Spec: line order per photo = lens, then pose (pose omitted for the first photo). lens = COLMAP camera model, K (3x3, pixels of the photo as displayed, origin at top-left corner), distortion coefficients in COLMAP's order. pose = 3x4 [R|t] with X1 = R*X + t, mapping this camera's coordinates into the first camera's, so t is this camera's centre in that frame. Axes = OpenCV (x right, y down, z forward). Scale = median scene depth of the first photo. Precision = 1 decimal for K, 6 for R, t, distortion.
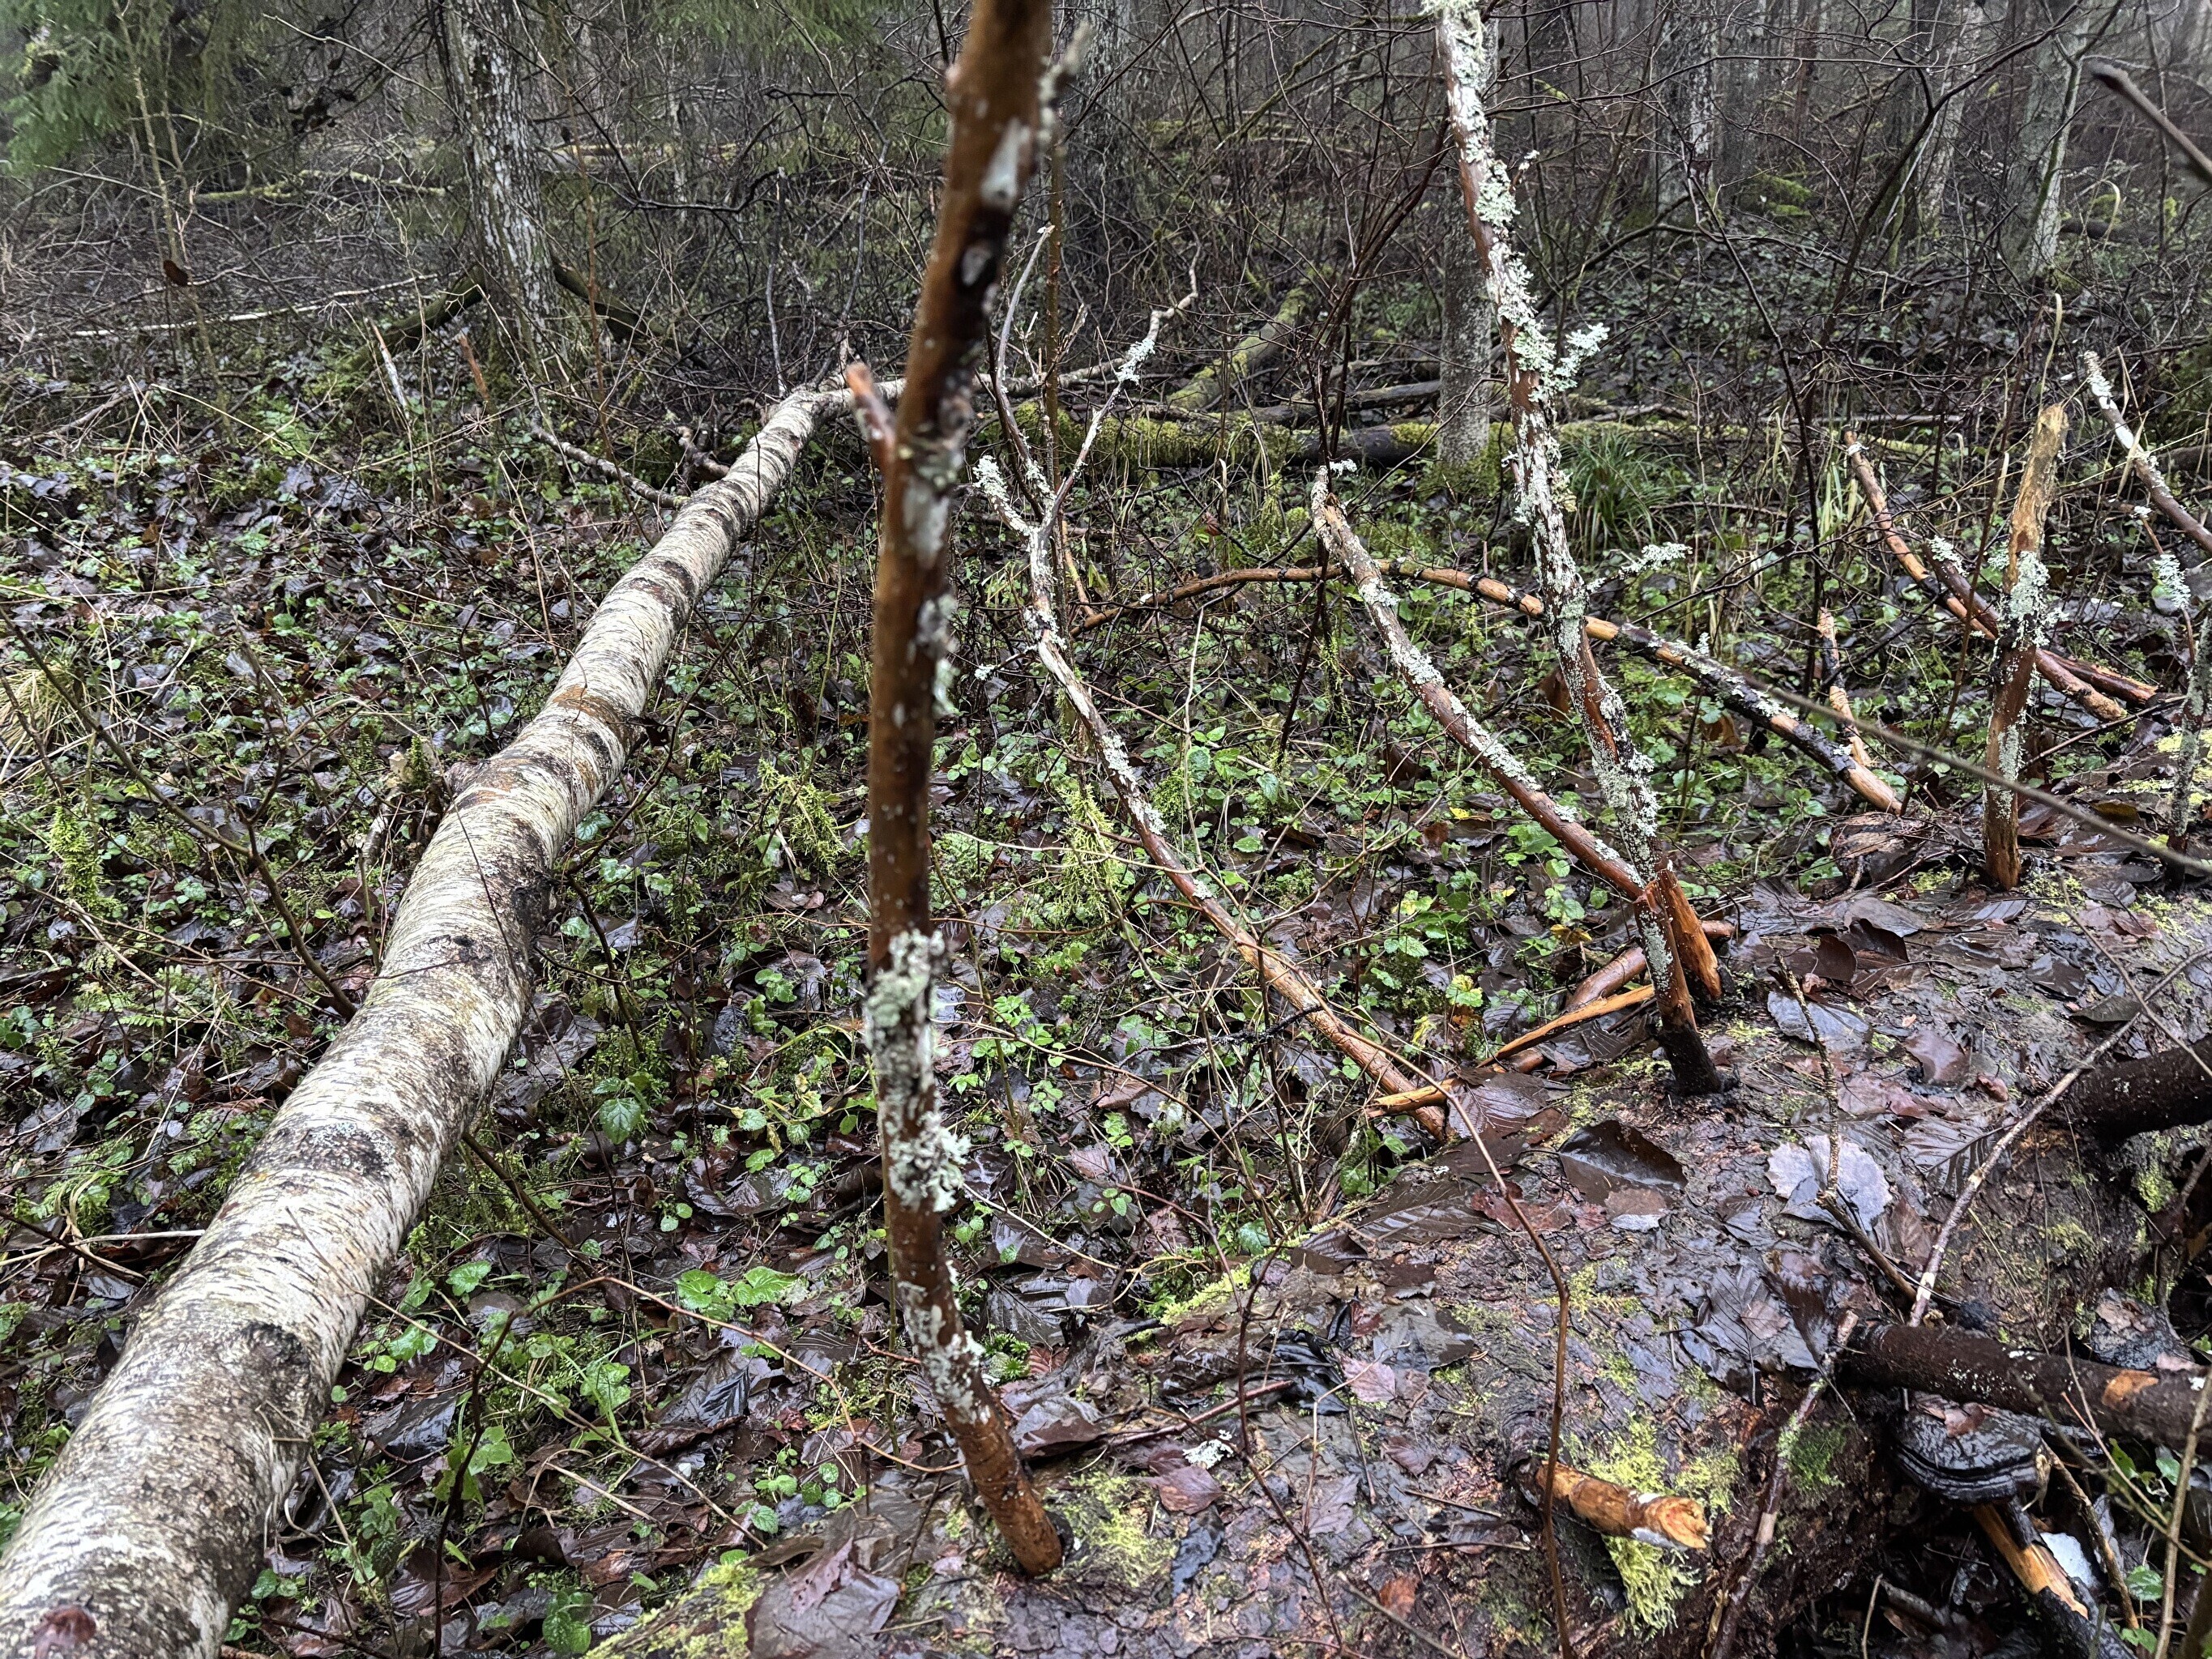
lens RADIAL K [[1663.6, 0, 1112.7], [0, 1663.6, 804.2], [0, 0, 1]] dist [0.048117, -0.042112]
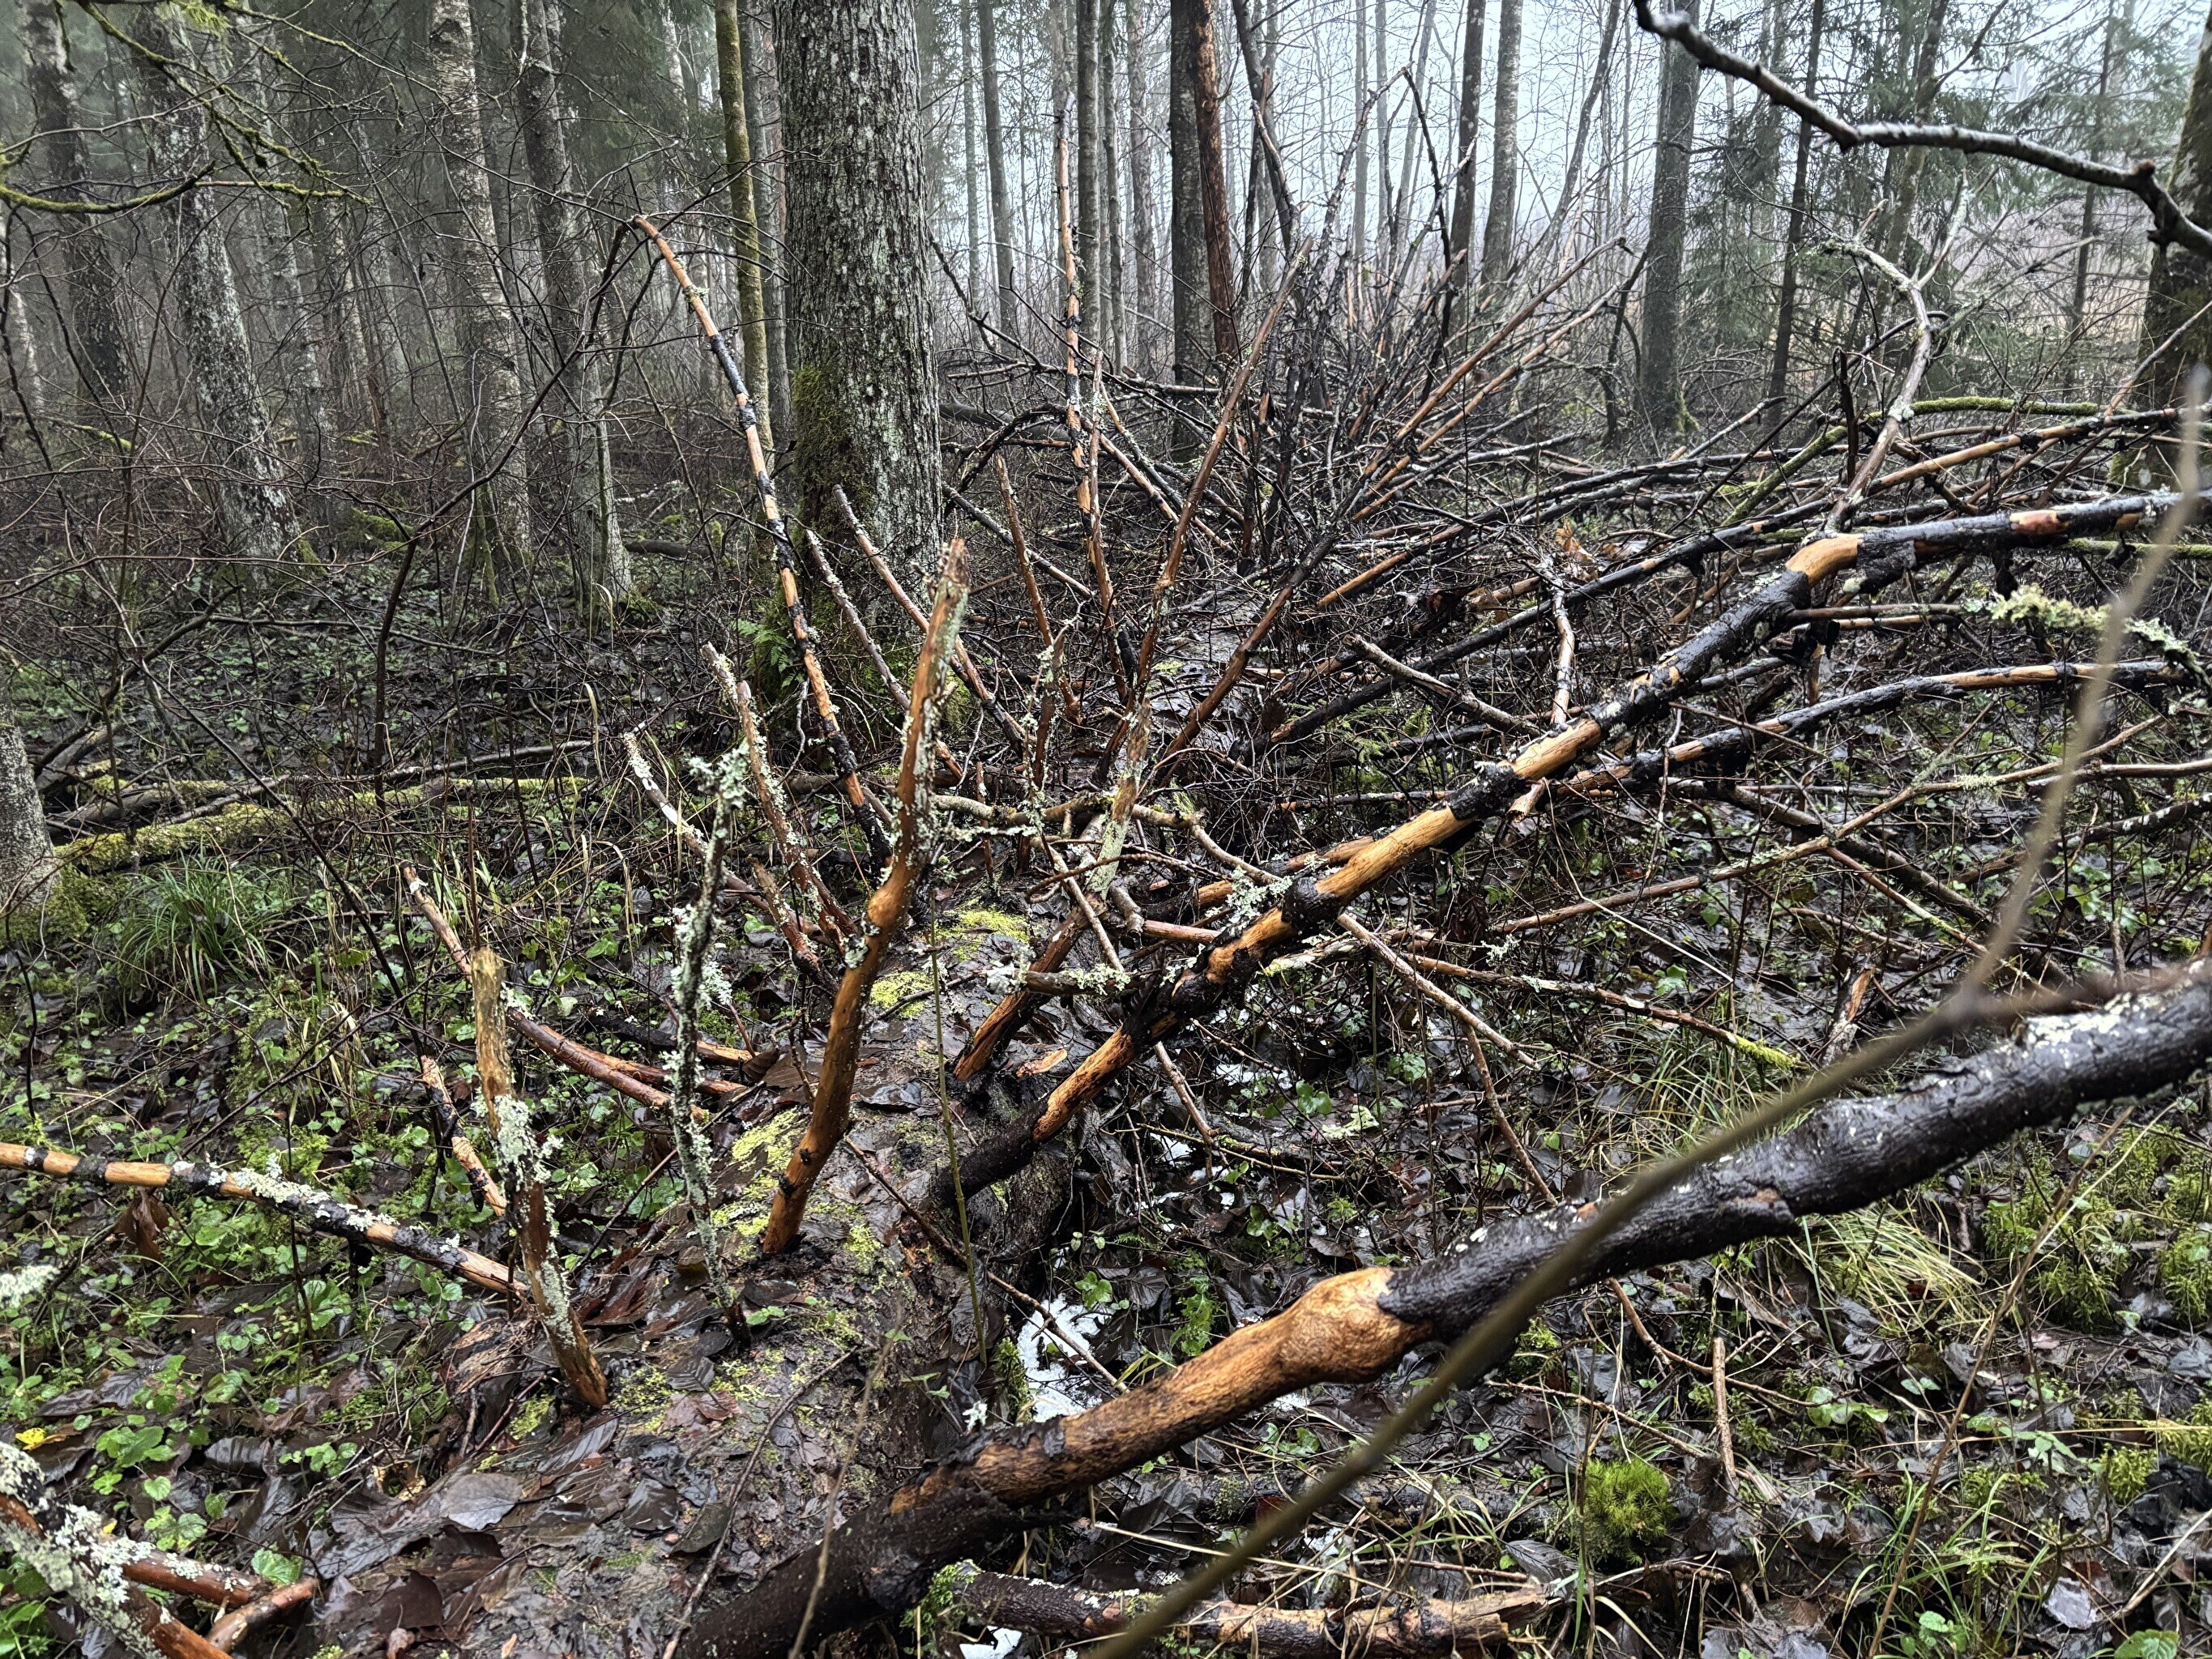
lens RADIAL K [[1663.6, 0, 1112.7], [0, 1663.6, 804.2], [0, 0, 1]] dist [0.048117, -0.042112]
pose [[0.732224, -0.181533, 0.656425, 0.112585], [0.289609, 0.955334, -0.058856, -0.084911], [-0.616421, 0.233203, 0.752092, 0.013704]]
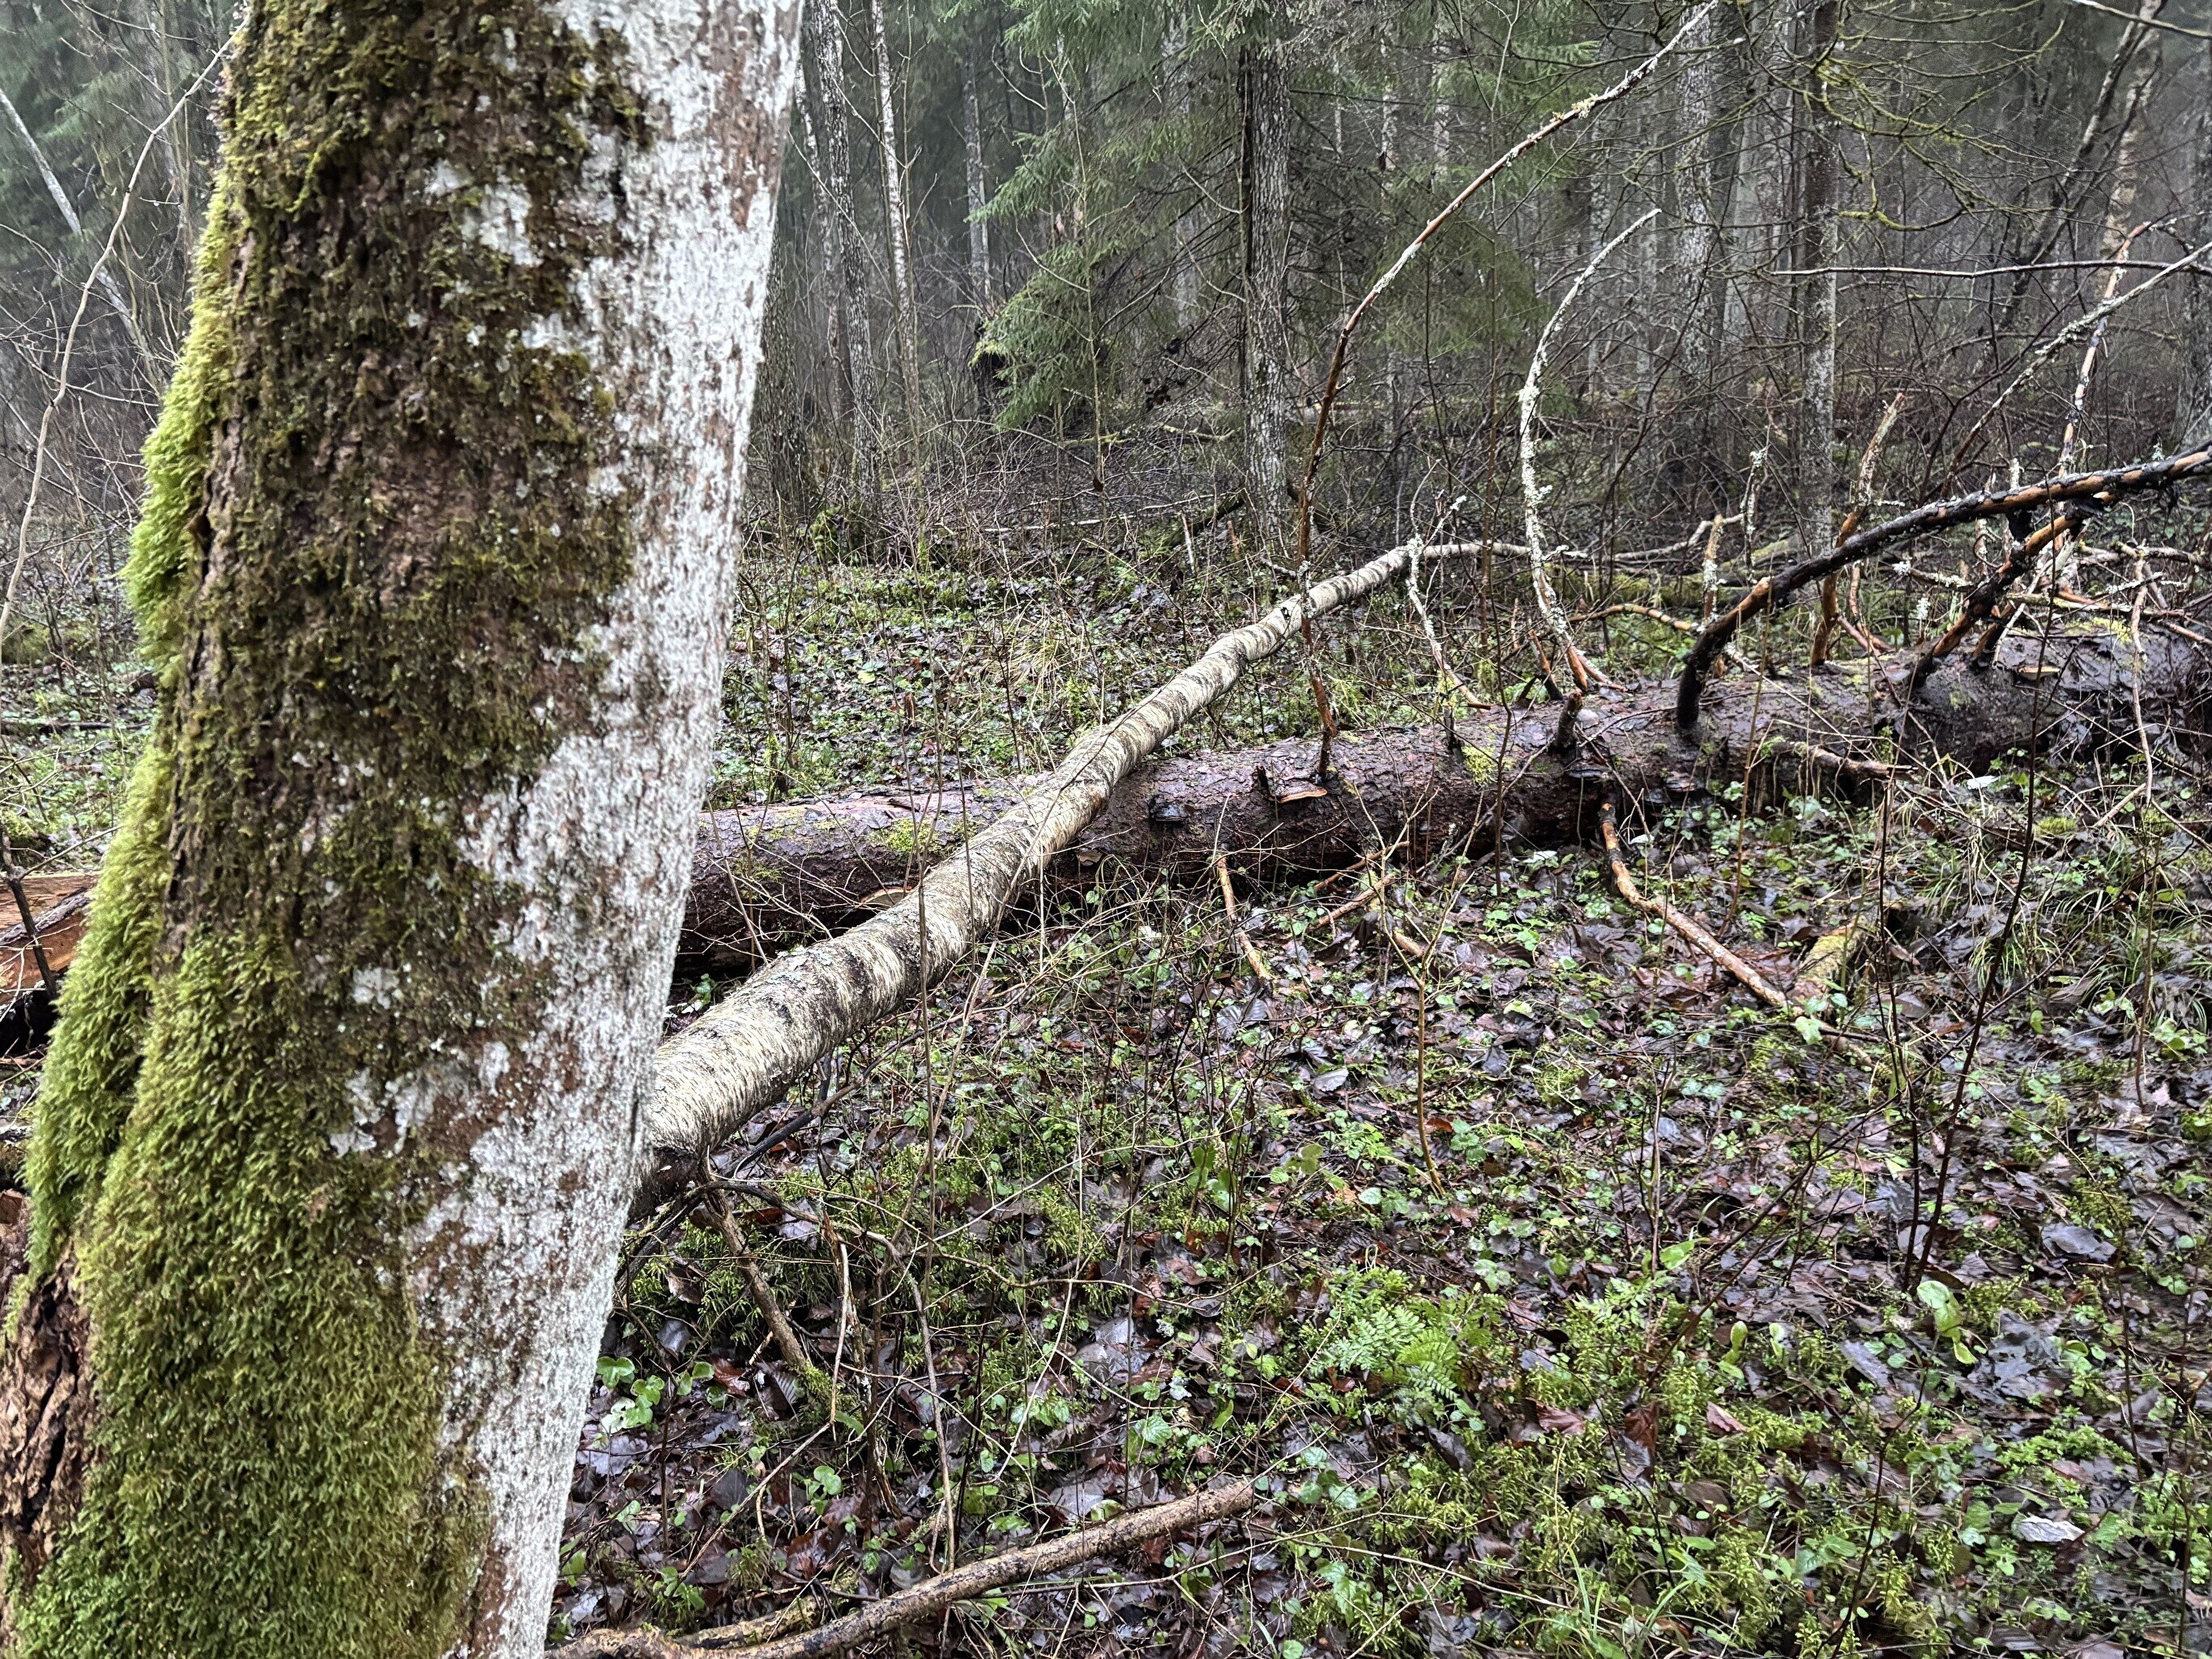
lens RADIAL K [[1663.6, 0, 1112.7], [0, 1663.6, 804.2], [0, 0, 1]] dist [0.048117, -0.042112]
pose [[0.913435, 0.087837, -0.397392, 0.581279], [-0.138822, 0.985118, -0.101348, 0.549924], [0.382576, 0.147742, 0.912035, -1.581701]]
